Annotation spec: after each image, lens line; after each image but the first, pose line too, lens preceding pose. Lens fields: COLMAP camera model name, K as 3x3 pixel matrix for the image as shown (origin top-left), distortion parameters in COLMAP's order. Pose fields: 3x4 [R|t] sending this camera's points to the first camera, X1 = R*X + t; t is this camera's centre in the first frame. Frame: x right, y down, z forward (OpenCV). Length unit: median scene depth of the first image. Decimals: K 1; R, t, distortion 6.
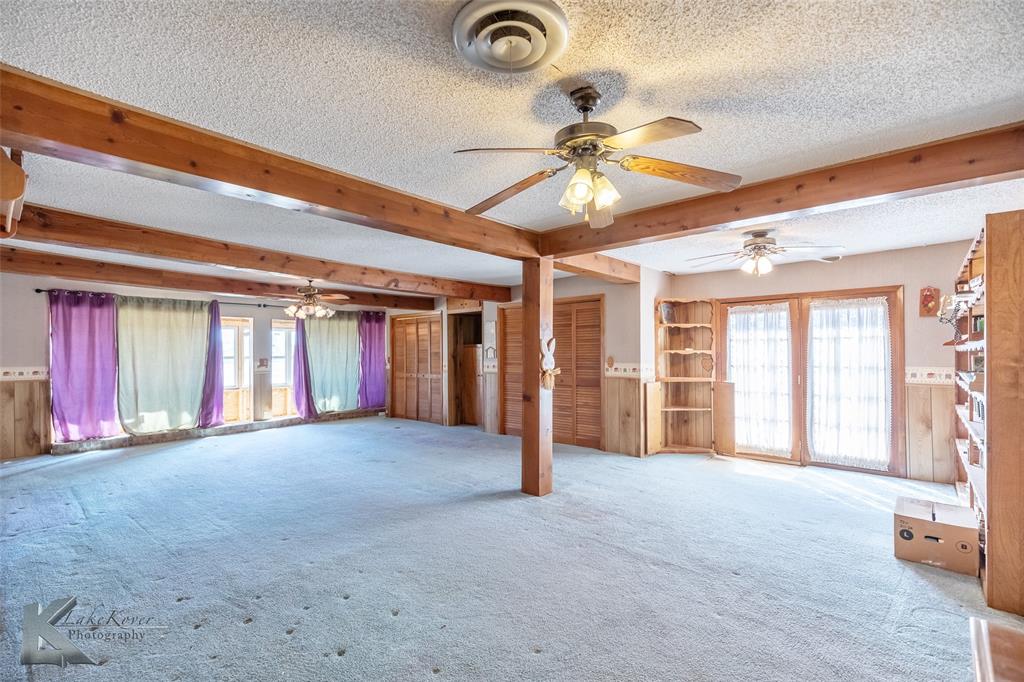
lens RADIAL K [[464.3, 0, 501.1], [0, 464.3, 347.8], [0, 0, 1]] dist [0.006730, -0.000953]
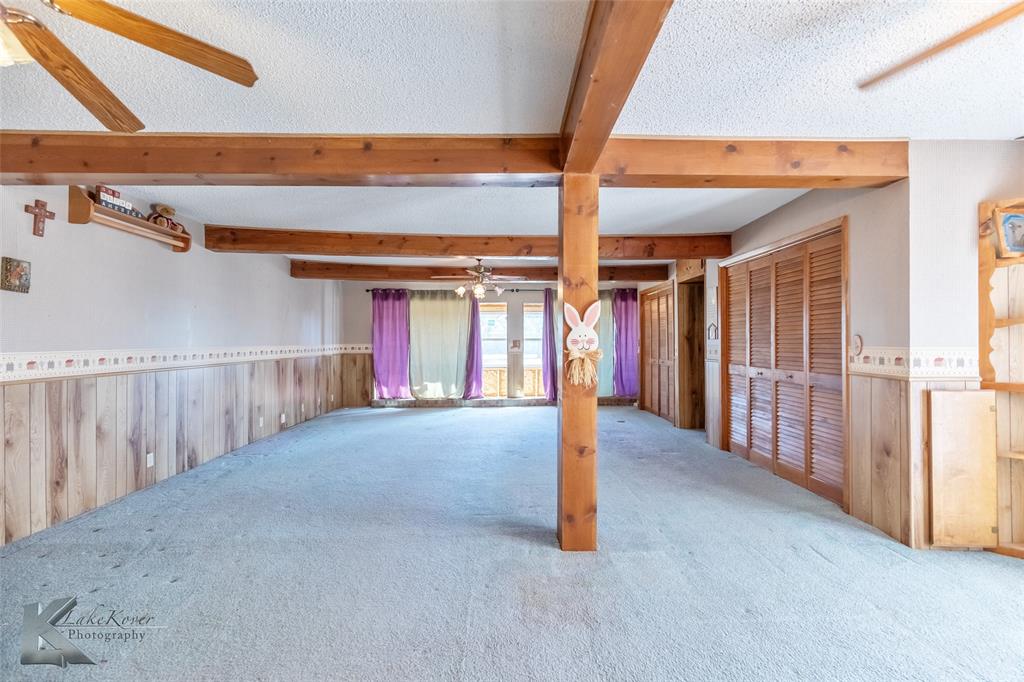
lens RADIAL K [[464.3, 0, 508.7], [0, 464.3, 336.0], [0, 0, 1]] dist [0.006730, -0.000953]
pose [[0.685135, -0.003817, -0.728406, 0.347926], [0.006314, 0.999980, 0.000699, 0.018182], [0.728389, -0.005078, 0.685145, 0.358437]]
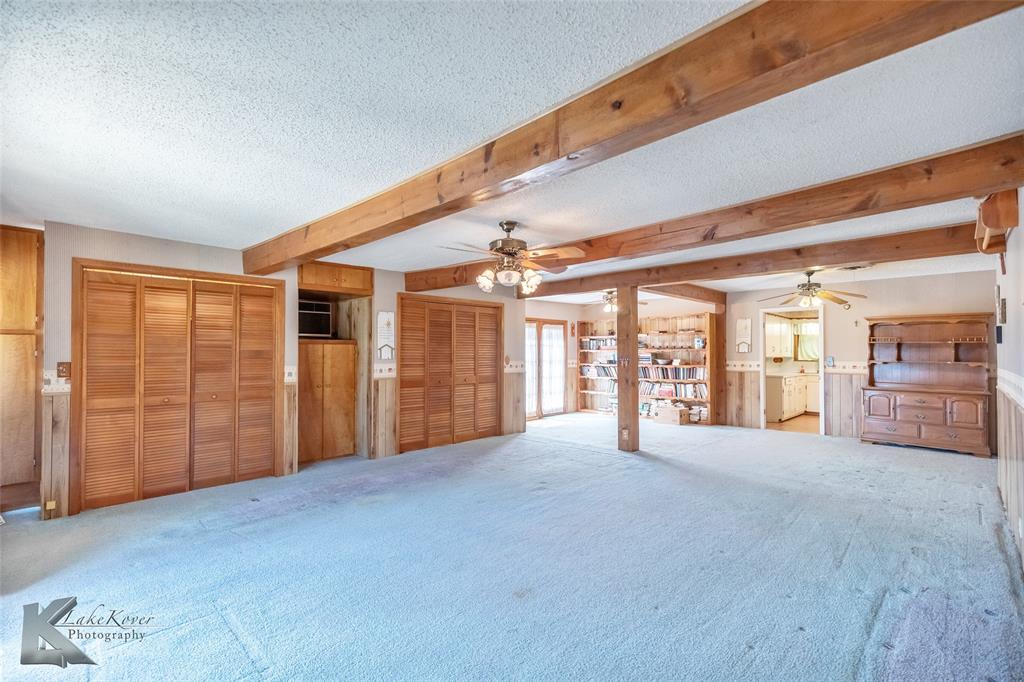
lens RADIAL K [[464.3, 0, 514.1], [0, 464.3, 349.8], [0, 0, 1]] dist [0.006730, -0.000953]
pose [[0.025690, 0.011680, 0.999602, -0.976688], [-0.007732, 0.999904, -0.011485, 0.016584], [-0.999640, -0.007434, 0.025778, 0.950588]]
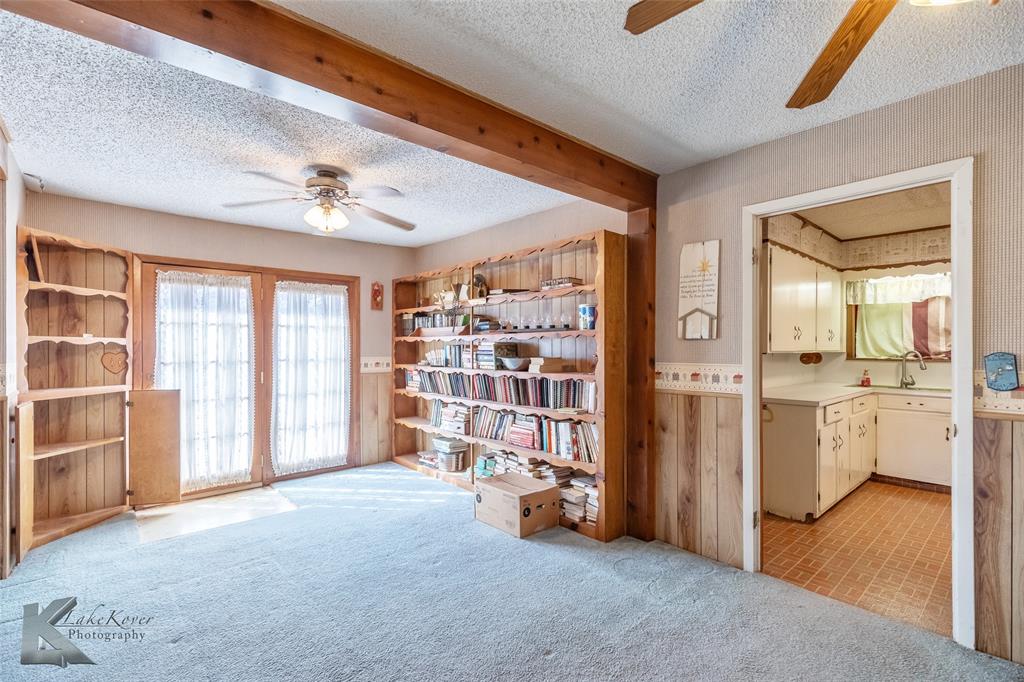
lens RADIAL K [[464.3, 0, 512.4], [0, 464.3, 347.5], [0, 0, 1]] dist [0.006730, -0.000953]
pose [[0.099759, 0.001222, 0.995011, -0.089615], [-0.008356, 0.999965, -0.000390, 0.013539], [-0.994976, -0.008276, 0.099766, 0.455812]]
